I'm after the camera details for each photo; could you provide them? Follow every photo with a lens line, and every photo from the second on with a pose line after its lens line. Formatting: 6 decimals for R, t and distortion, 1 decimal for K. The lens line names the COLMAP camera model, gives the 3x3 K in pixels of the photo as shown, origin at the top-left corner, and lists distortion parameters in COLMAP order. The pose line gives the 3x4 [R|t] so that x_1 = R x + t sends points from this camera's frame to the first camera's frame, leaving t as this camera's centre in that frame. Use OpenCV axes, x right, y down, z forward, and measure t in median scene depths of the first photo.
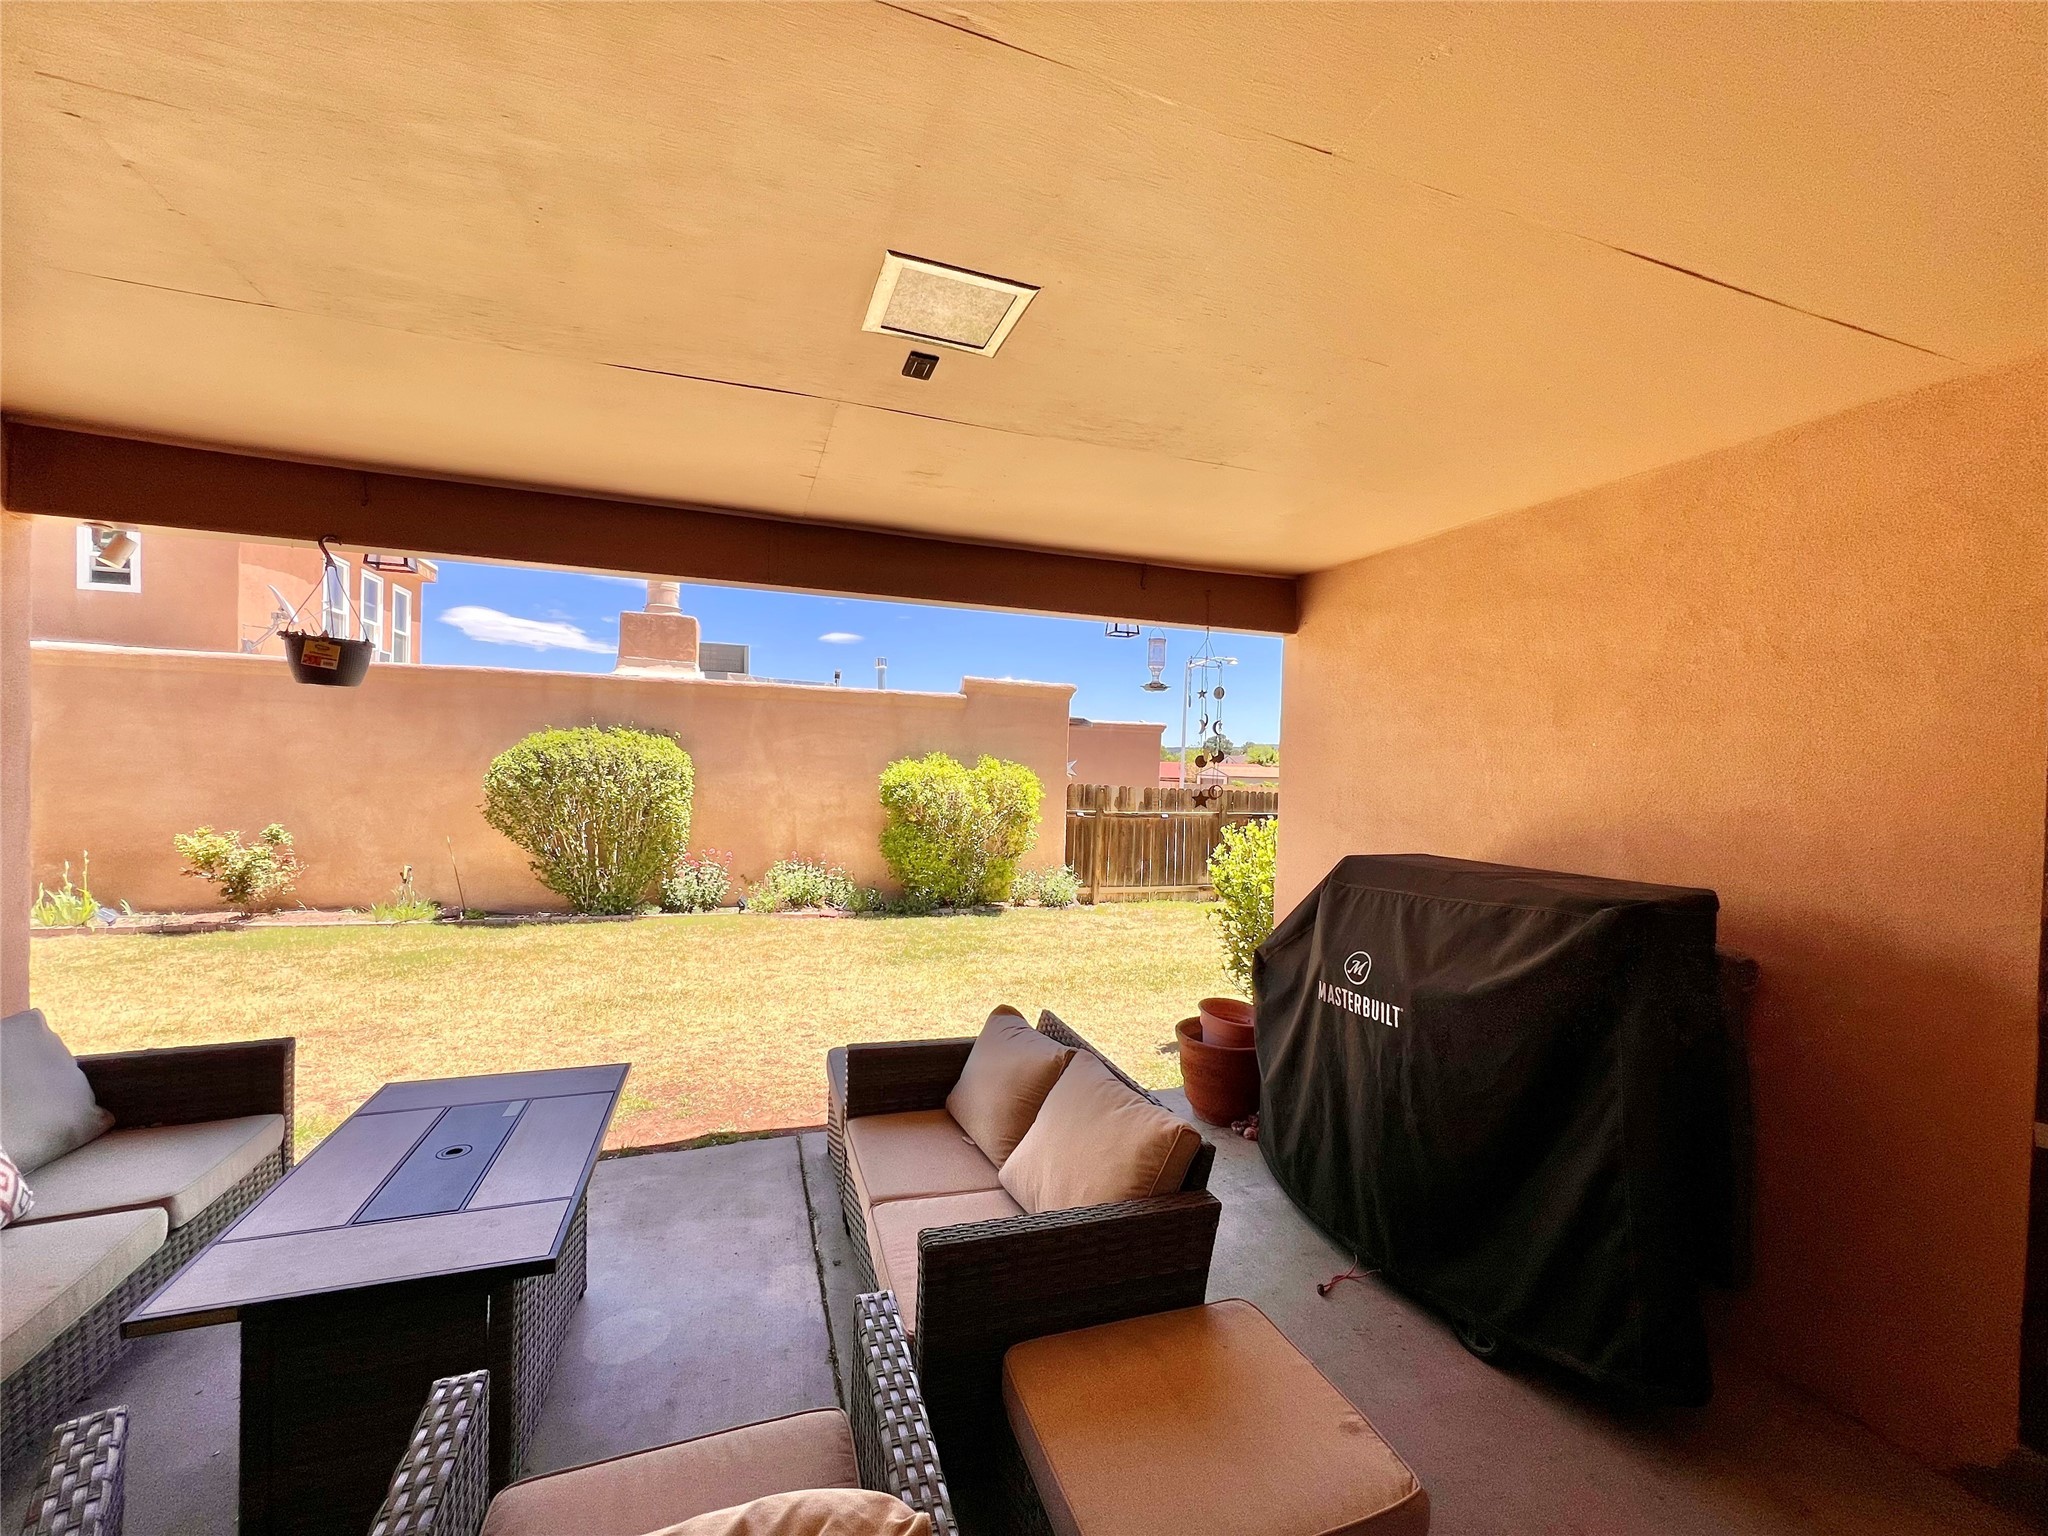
lens RADIAL K [[820.5, 0, 1025.9], [0, 820.5, 769.7], [0, 0, 1]] dist [-0.001065, 0.000775]
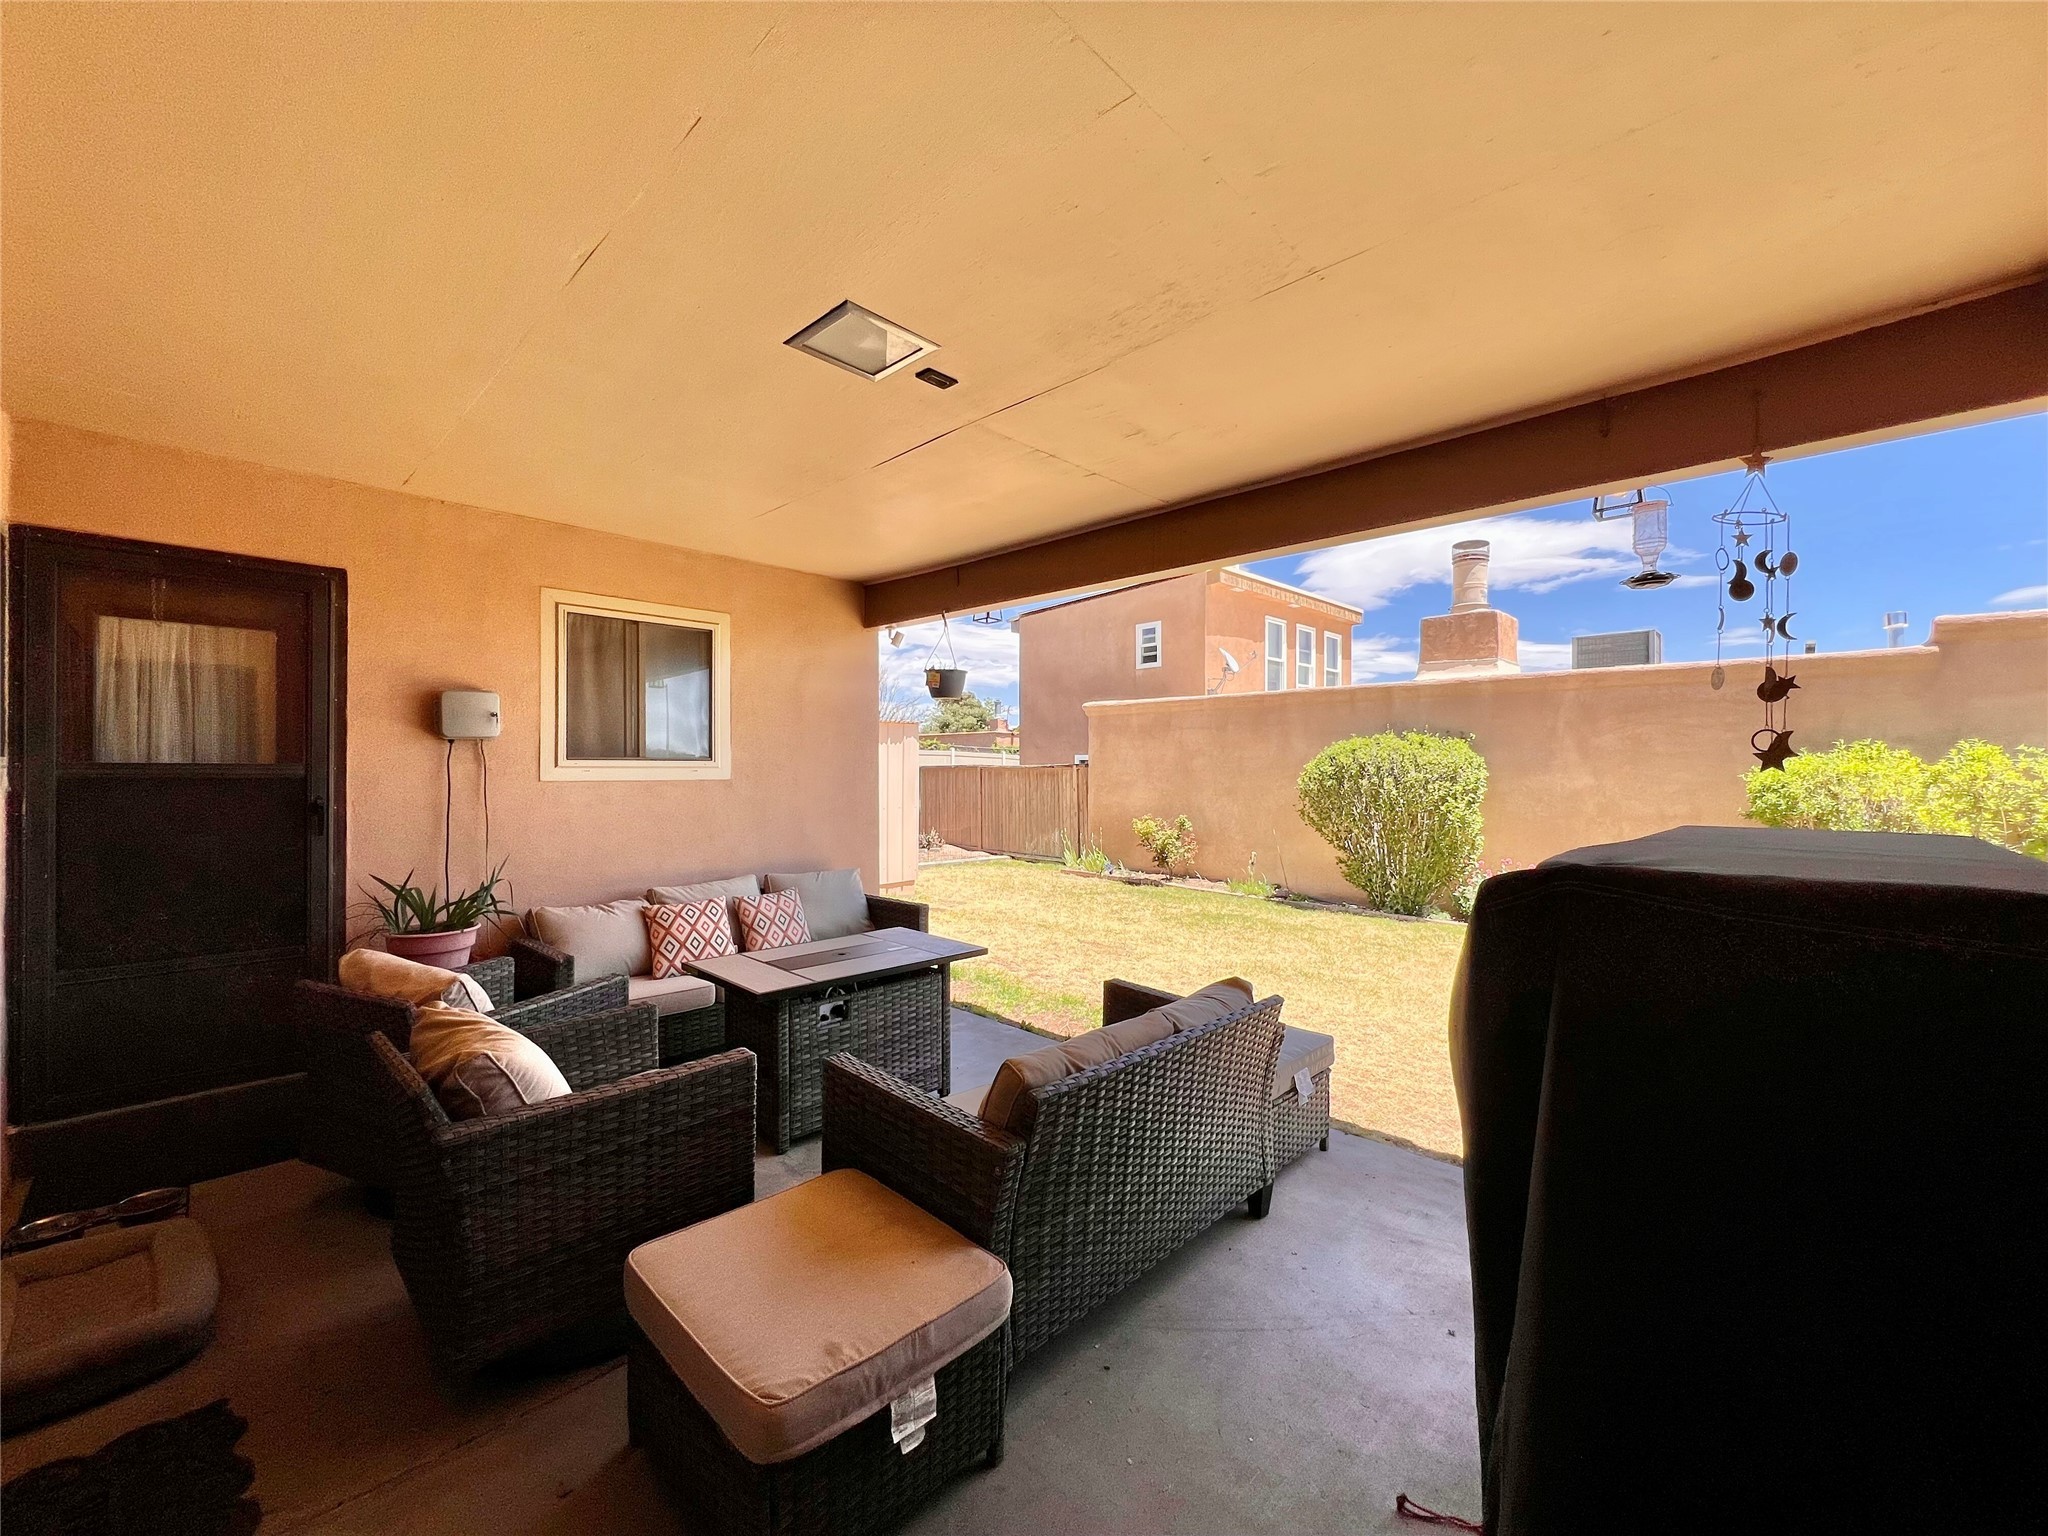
lens RADIAL K [[820.5, 0, 1025.9], [0, 820.5, 769.7], [0, 0, 1]] dist [-0.001065, 0.000775]
pose [[0.437864, -0.025123, -0.898690, 0.222088], [-0.002536, 0.999571, -0.029179, 0.027900], [0.899038, 0.015056, 0.437612, 0.128807]]
